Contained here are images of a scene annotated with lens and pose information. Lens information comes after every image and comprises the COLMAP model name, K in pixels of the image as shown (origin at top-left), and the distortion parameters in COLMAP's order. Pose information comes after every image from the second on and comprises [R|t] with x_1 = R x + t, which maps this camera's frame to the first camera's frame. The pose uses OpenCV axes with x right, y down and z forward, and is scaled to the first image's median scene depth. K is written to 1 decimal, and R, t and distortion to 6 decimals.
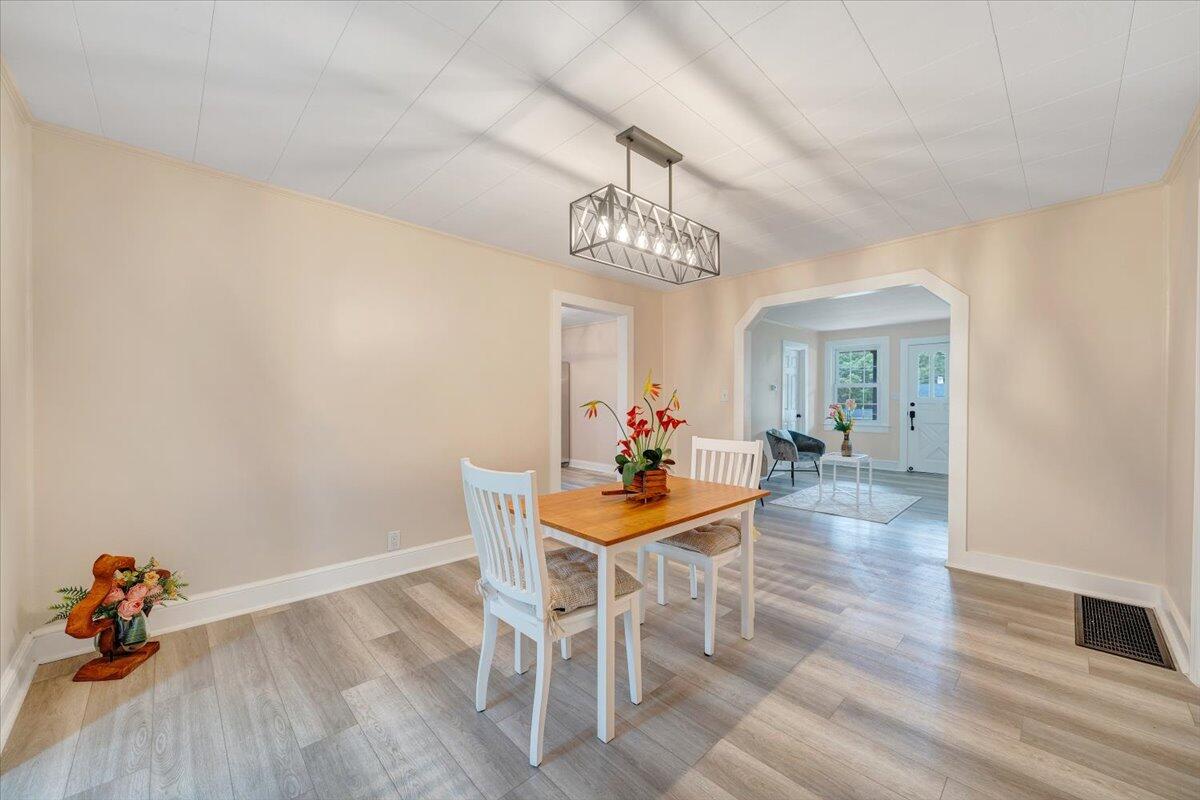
lens RADIAL K [[461.7, 0, 608.1], [0, 461.7, 402.1], [0, 0, 1]] dist [0.001354, -0.000368]
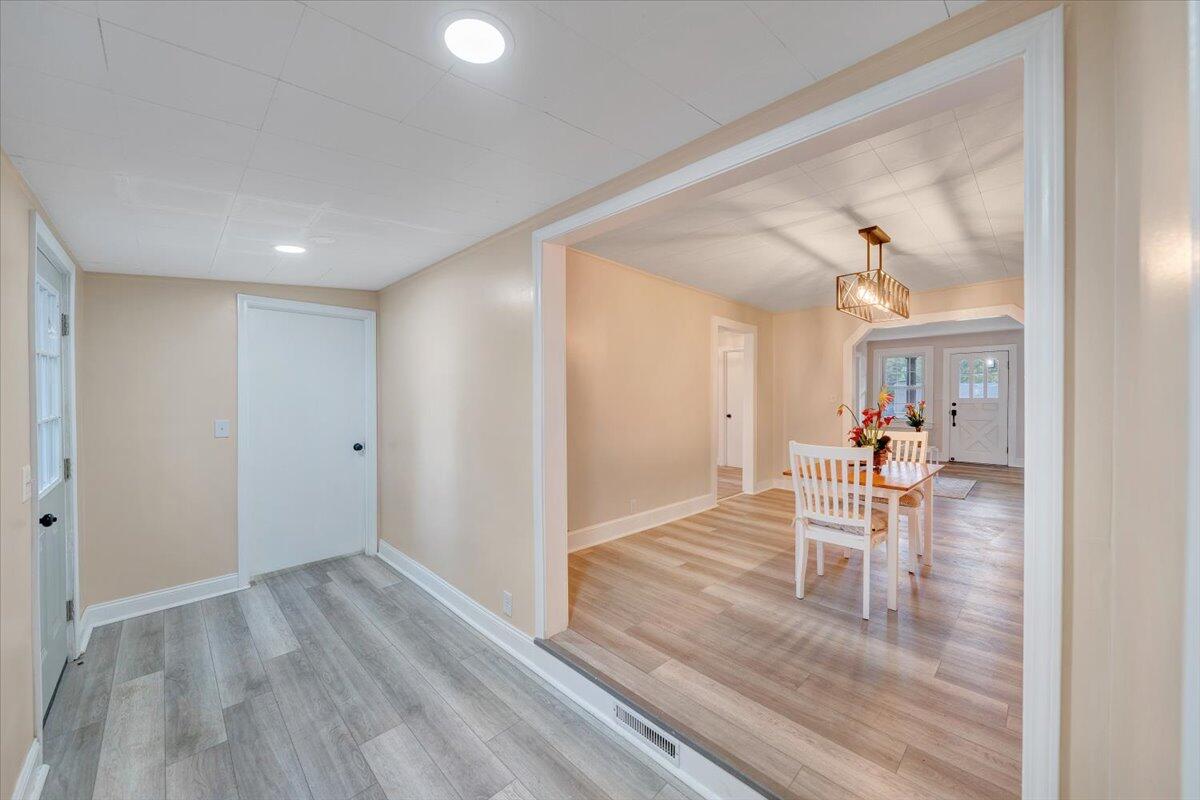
lens RADIAL K [[461.7, 0, 595.4], [0, 461.7, 401.3], [0, 0, 1]] dist [0.001354, -0.000368]
pose [[0.999903, 0.001497, 0.013836, -0.825719], [-0.001525, 0.999997, 0.002033, -0.014438], [-0.013833, -0.002054, 0.999902, -0.481960]]
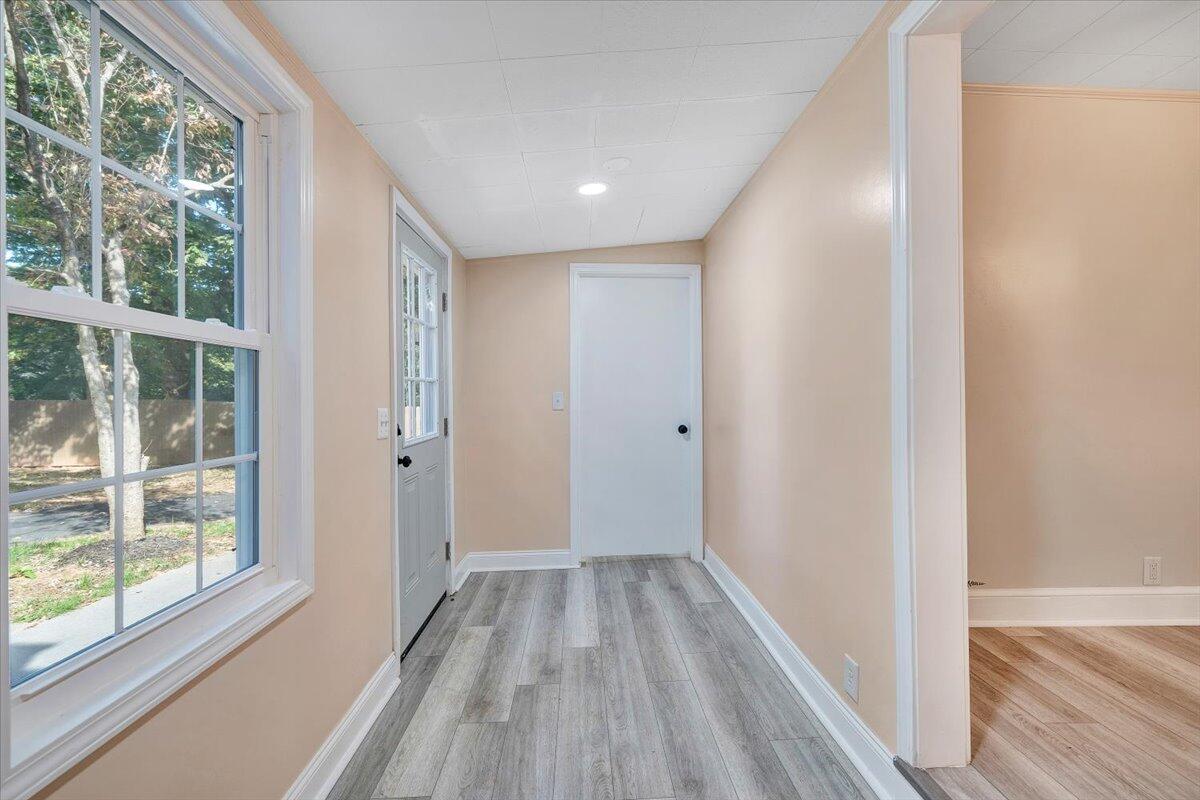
lens RADIAL K [[528.2, 0, 603.0], [0, 528.2, 399.0], [0, 0, 1]] dist [0.001173, -0.000318]
pose [[0.756471, 0.000482, -0.654028, -0.787769], [-0.011950, 0.999843, -0.013084, 0.091180], [0.653919, 0.017713, 0.756358, -0.171073]]
